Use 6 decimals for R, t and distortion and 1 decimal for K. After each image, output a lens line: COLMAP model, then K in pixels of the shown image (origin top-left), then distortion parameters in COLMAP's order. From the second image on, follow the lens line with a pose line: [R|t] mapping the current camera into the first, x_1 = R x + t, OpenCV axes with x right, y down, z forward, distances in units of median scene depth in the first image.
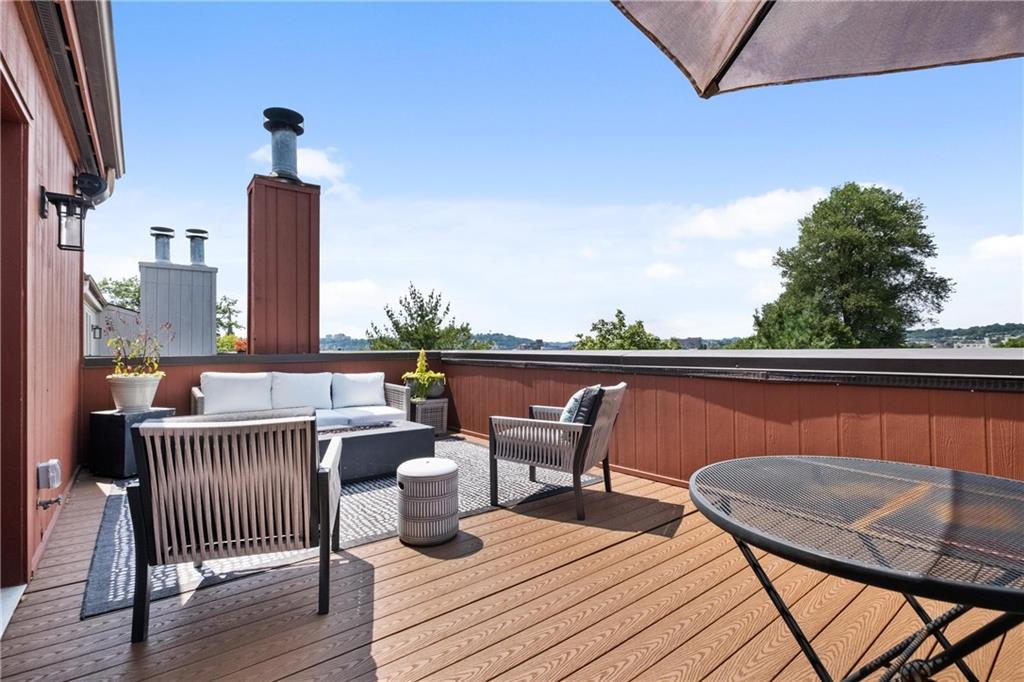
lens RADIAL K [[467.8, 0, 511.6], [0, 467.8, 340.5], [0, 0, 1]] dist [-0.005824, -0.000145]
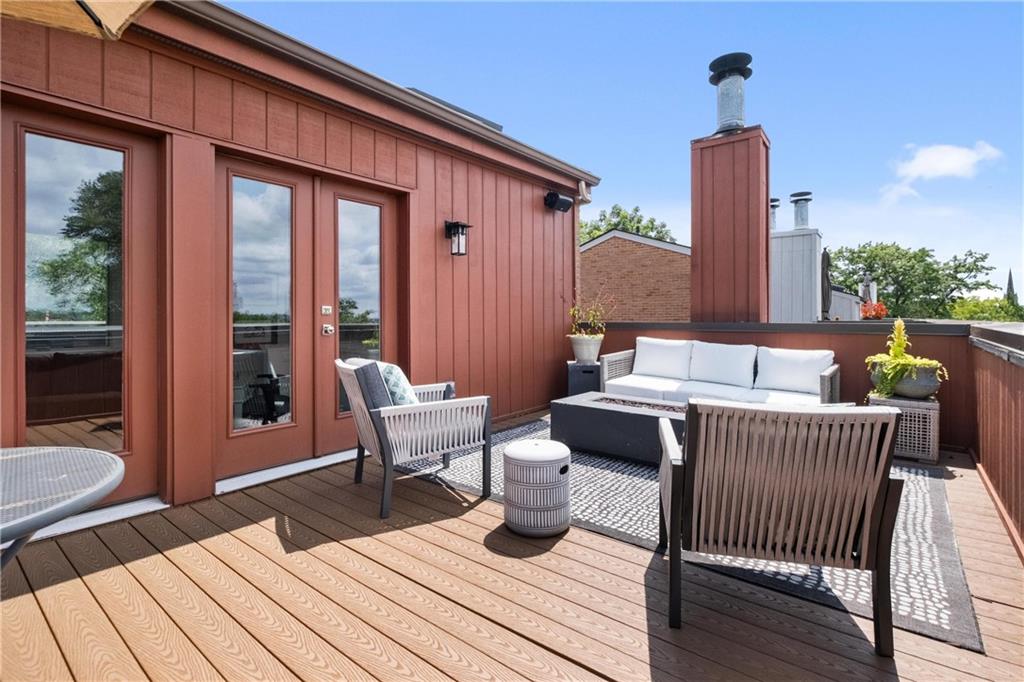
lens RADIAL K [[489.1, 0, 511.7], [0, 489.1, 318.9], [0, 0, 1]] dist [-0.001951, 0.001824]
pose [[0.235127, 0.012382, -0.971886, 0.362897], [0.012698, 0.999794, 0.015810, 0.001561], [0.971882, -0.016058, 0.234921, 0.368465]]
